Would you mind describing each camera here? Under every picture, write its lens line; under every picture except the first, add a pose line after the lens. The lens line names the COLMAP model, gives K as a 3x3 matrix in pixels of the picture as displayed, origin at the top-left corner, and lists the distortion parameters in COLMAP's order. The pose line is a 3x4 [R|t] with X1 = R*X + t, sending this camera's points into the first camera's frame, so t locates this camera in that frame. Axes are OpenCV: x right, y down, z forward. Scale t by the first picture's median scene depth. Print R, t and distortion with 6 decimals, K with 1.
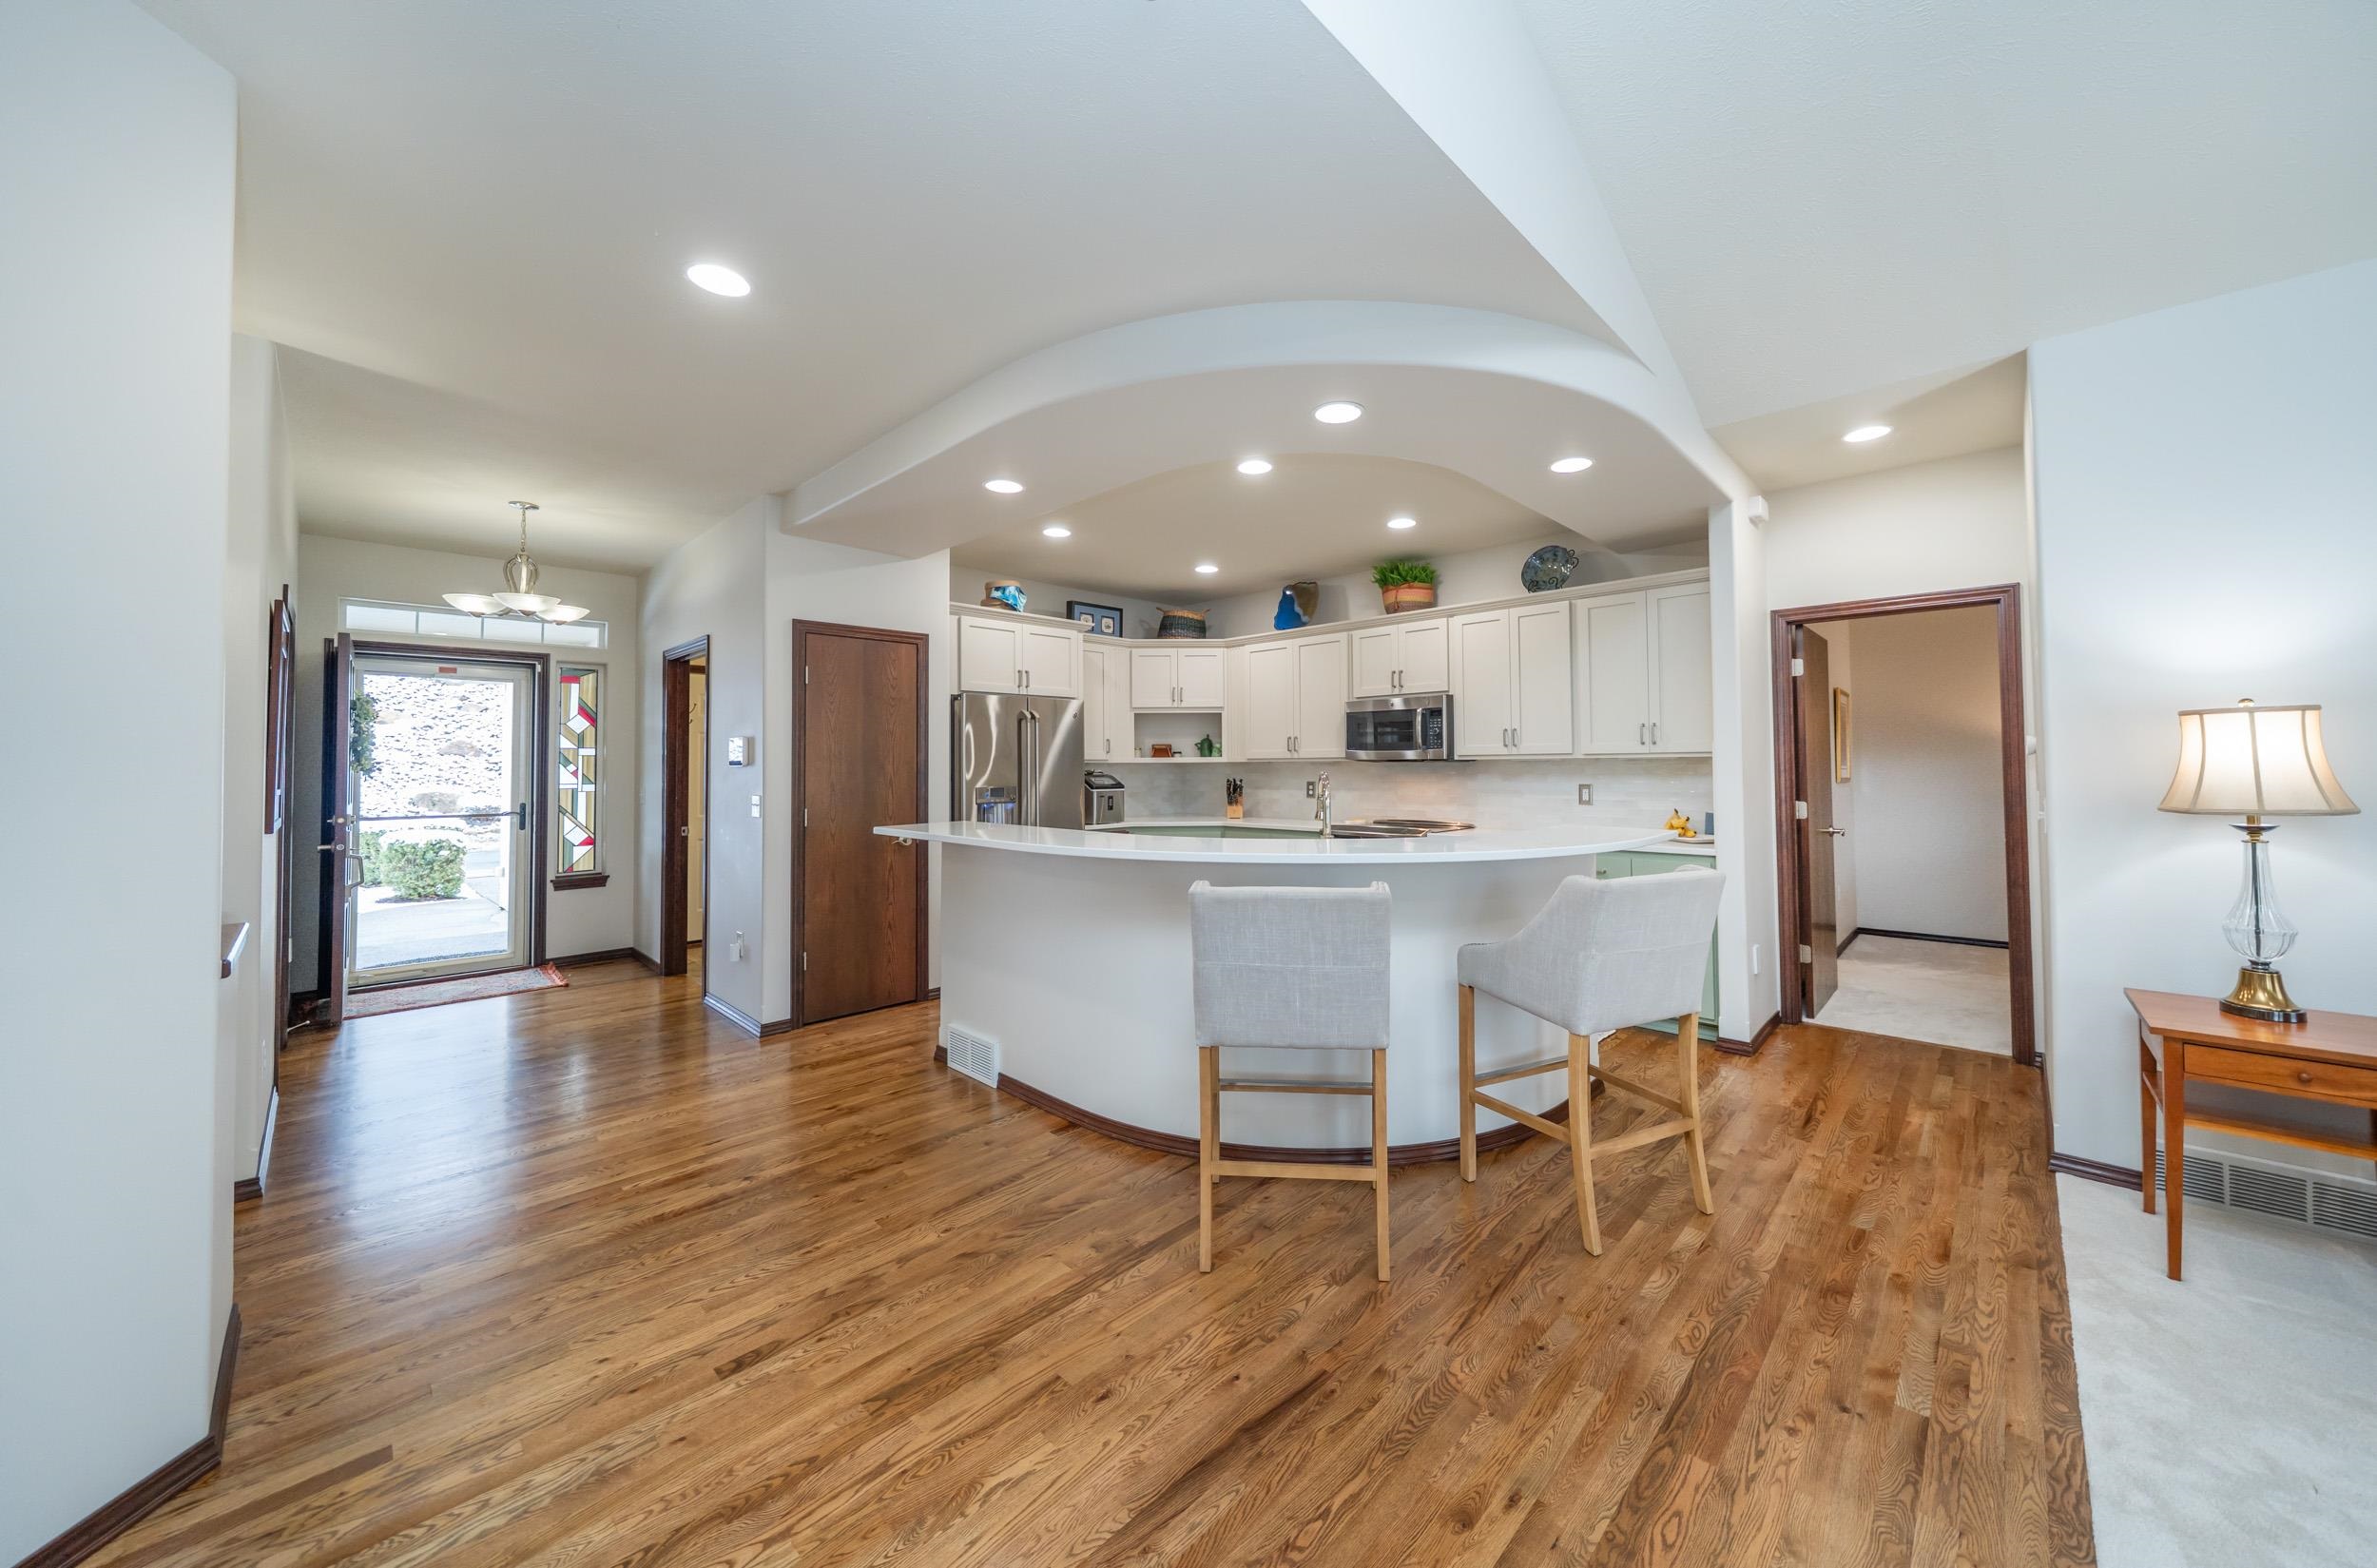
lens RADIAL K [[844.4, 0, 1199.6], [0, 844.4, 743.7], [0, 0, 1]] dist [-0.005944, 0.000413]
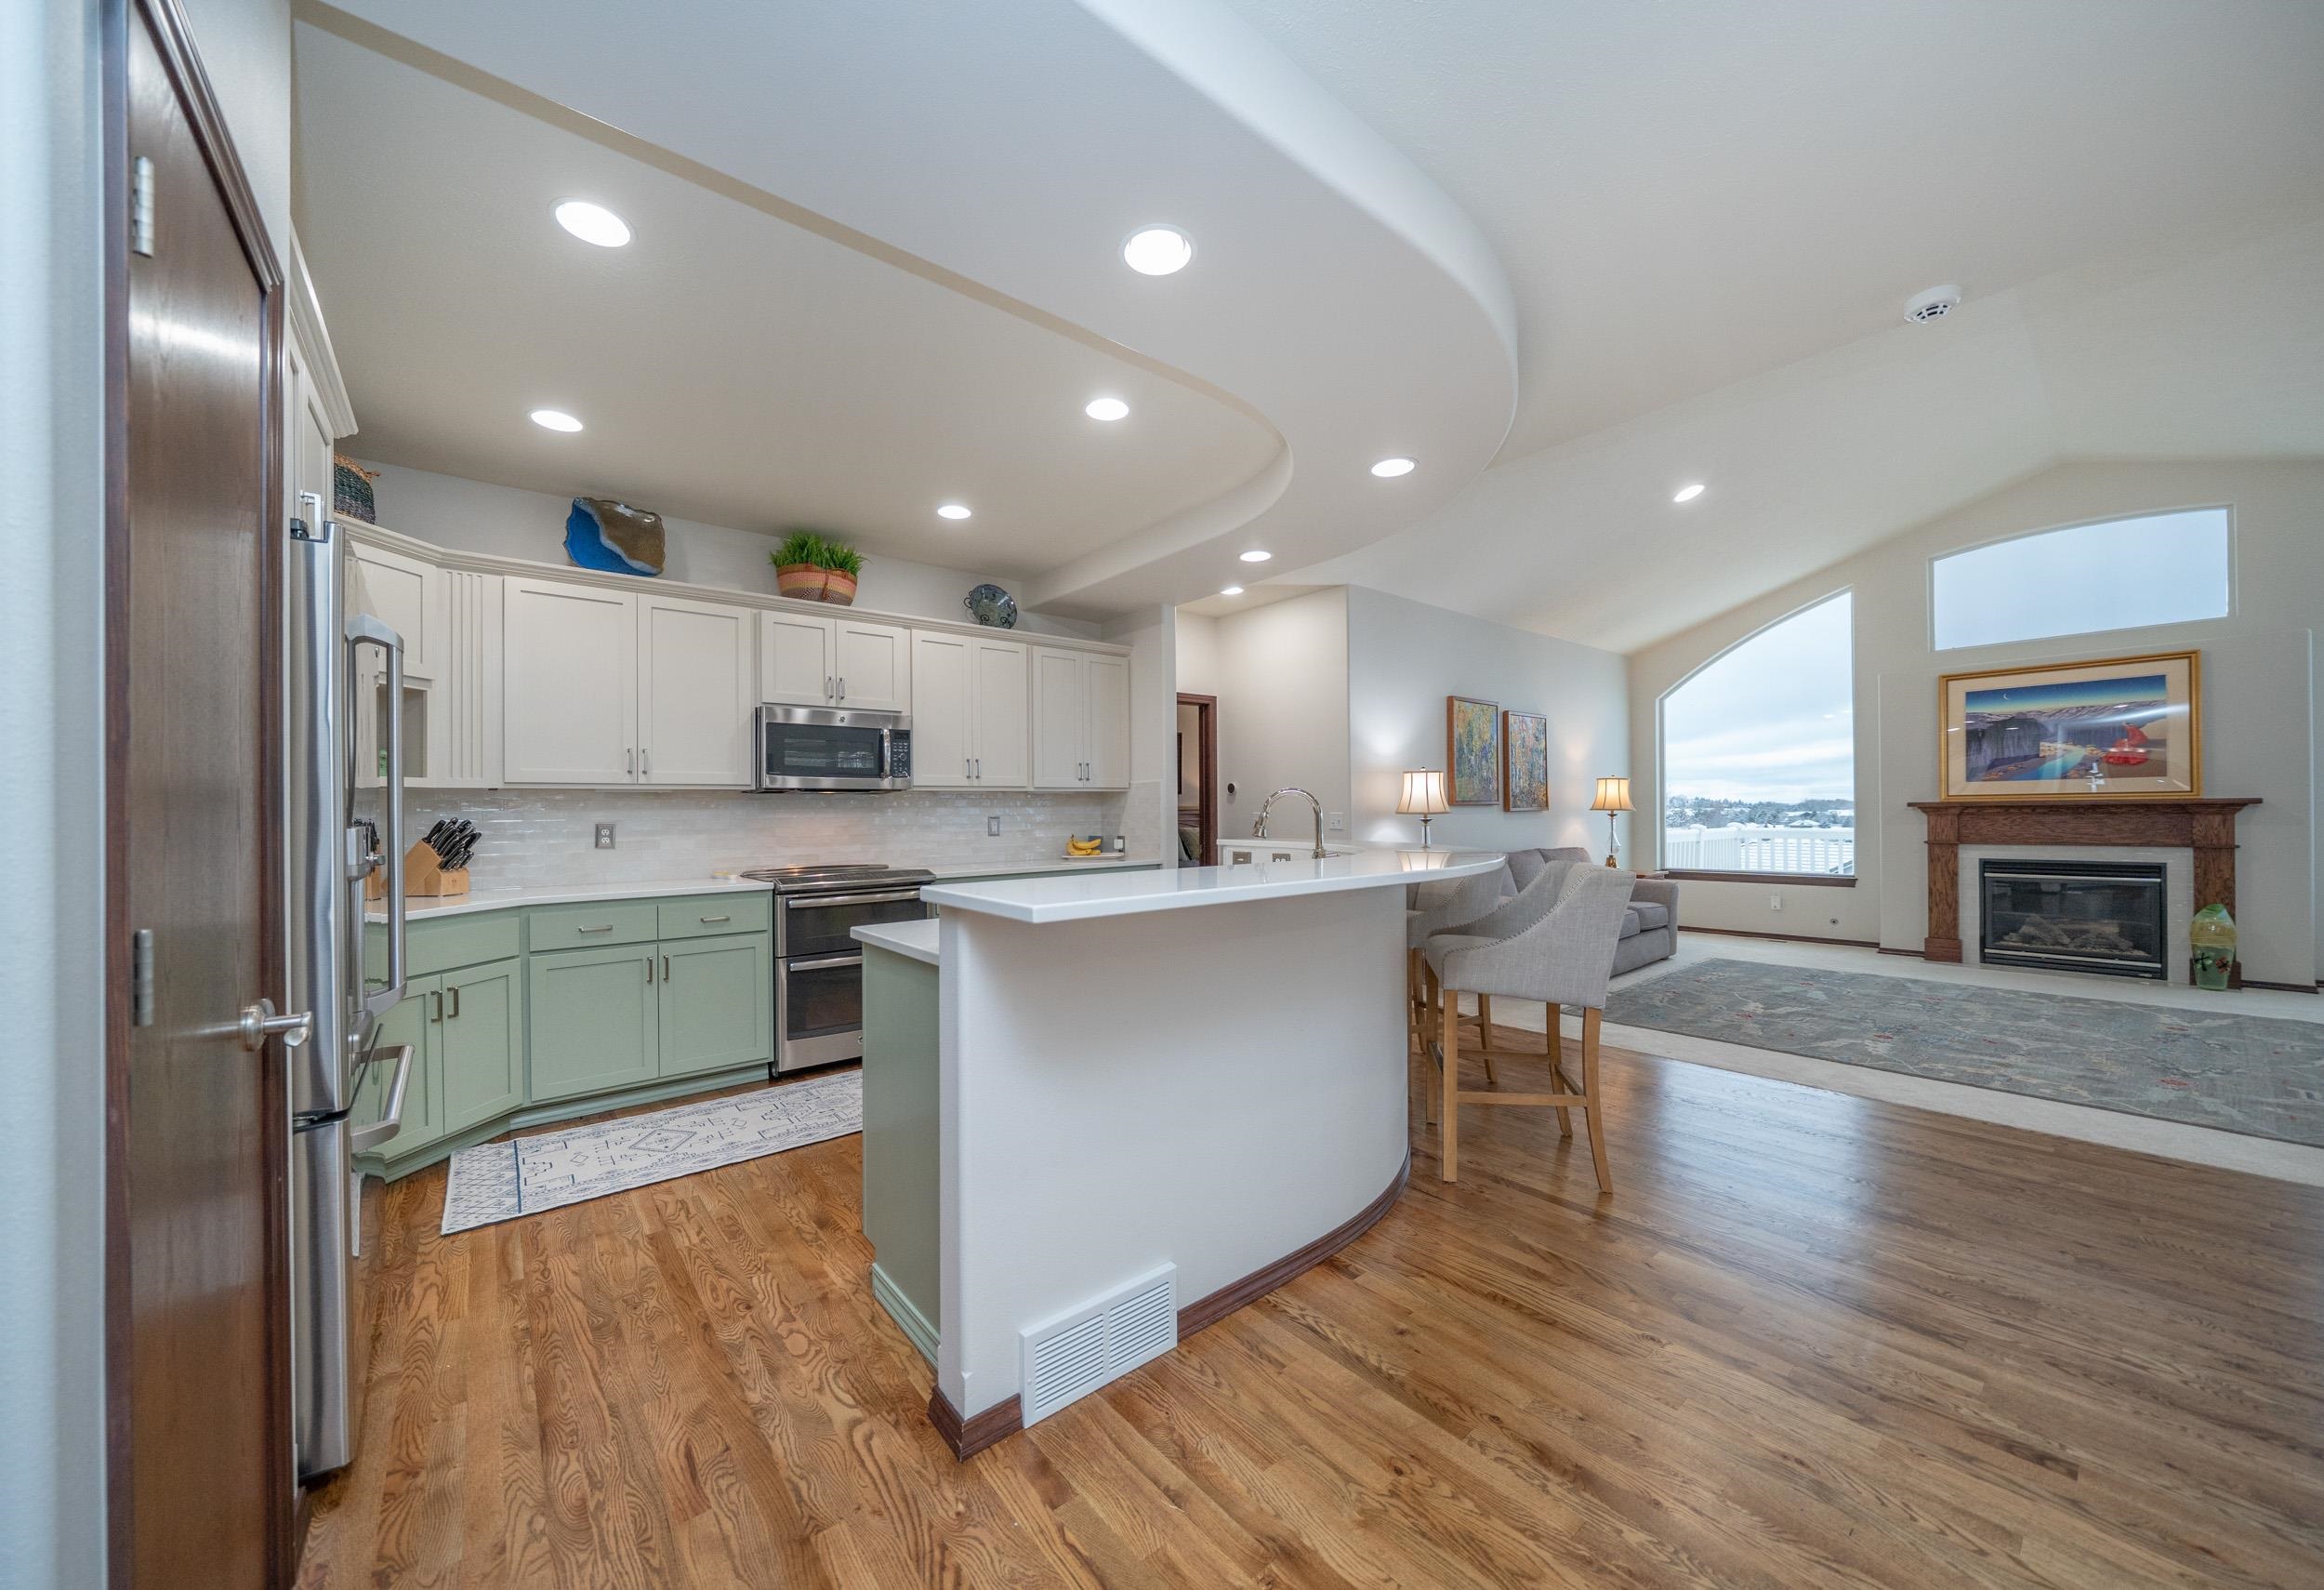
lens RADIAL K [[827.7, 0, 1164.0], [0, 827.7, 801.1], [0, 0, 1]] dist [0.006080, -0.000579]
pose [[0.108672, 0.017267, 0.993928, -0.512979], [-0.012999, 0.999788, -0.015948, 0.039213], [-0.993993, -0.011187, 0.108873, 0.619675]]
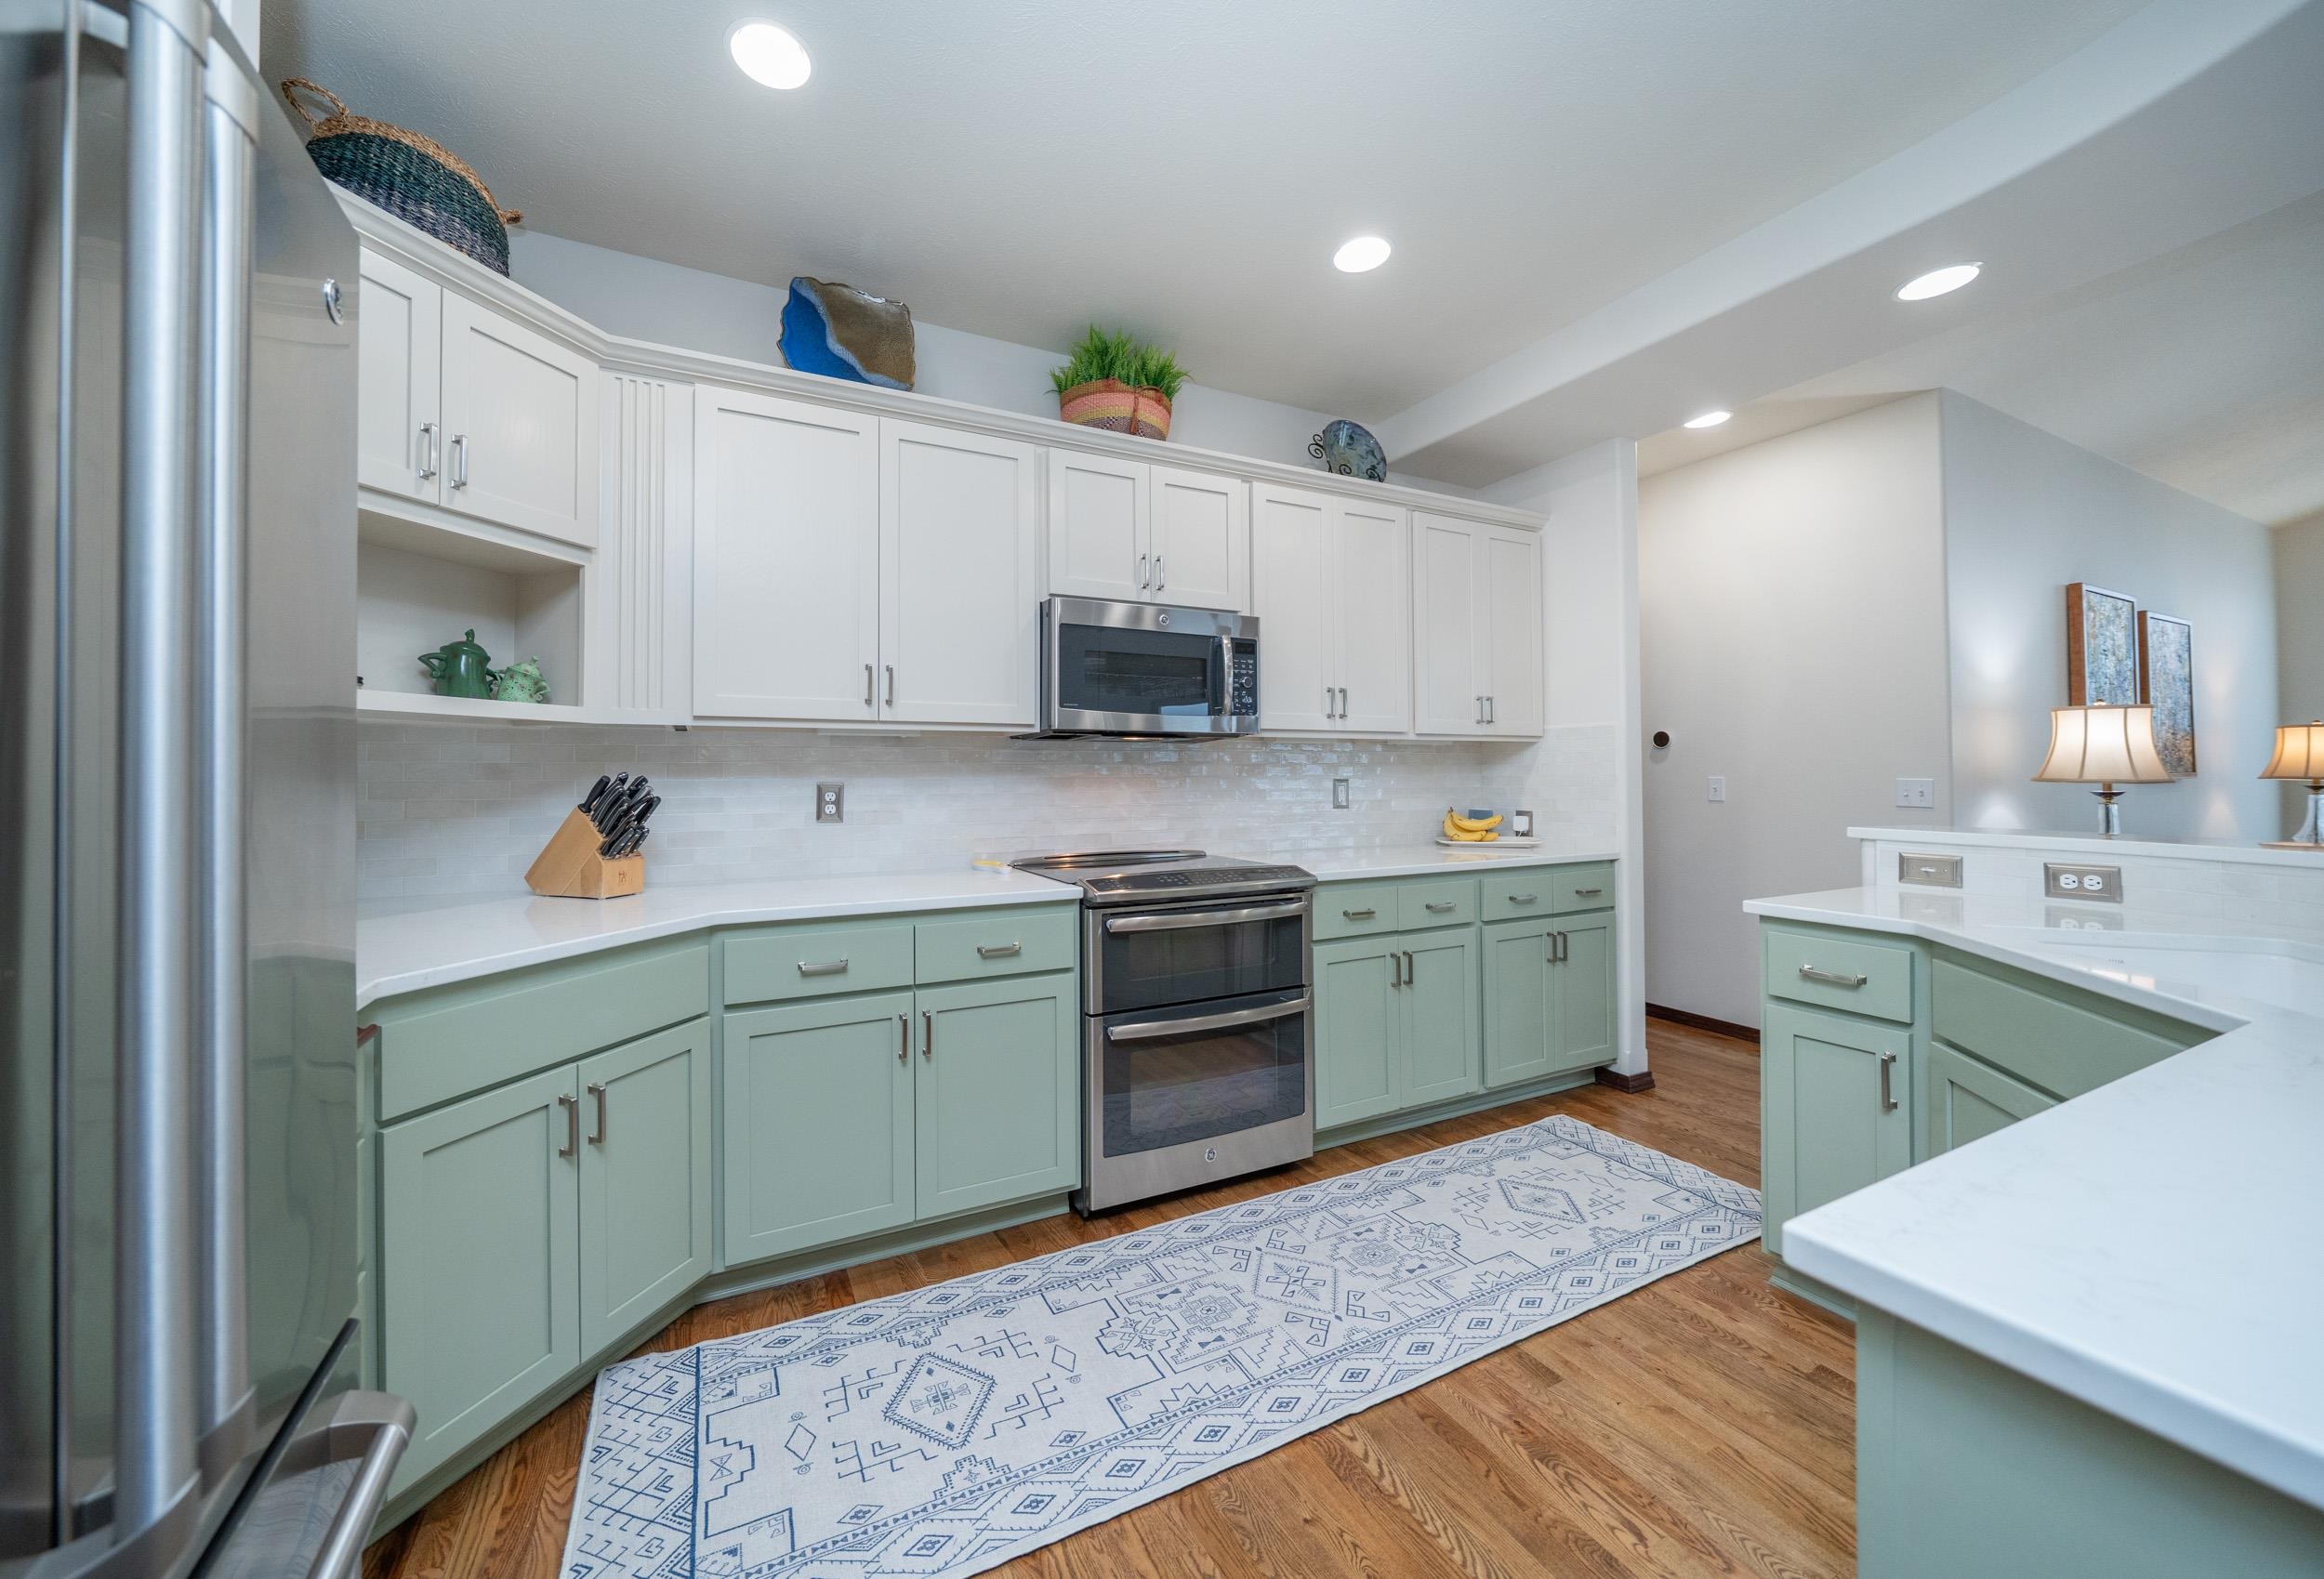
lens RADIAL K [[827.5, 0, 1099.6], [0, 827.5, 763.9], [0, 0, 1]] dist [0.006080, -0.000579]
pose [[0.351776, 0.018530, 0.935901, -0.236343], [-0.021950, 0.999692, -0.011542, 0.044465], [-0.935827, -0.016483, 0.352074, 0.871222]]
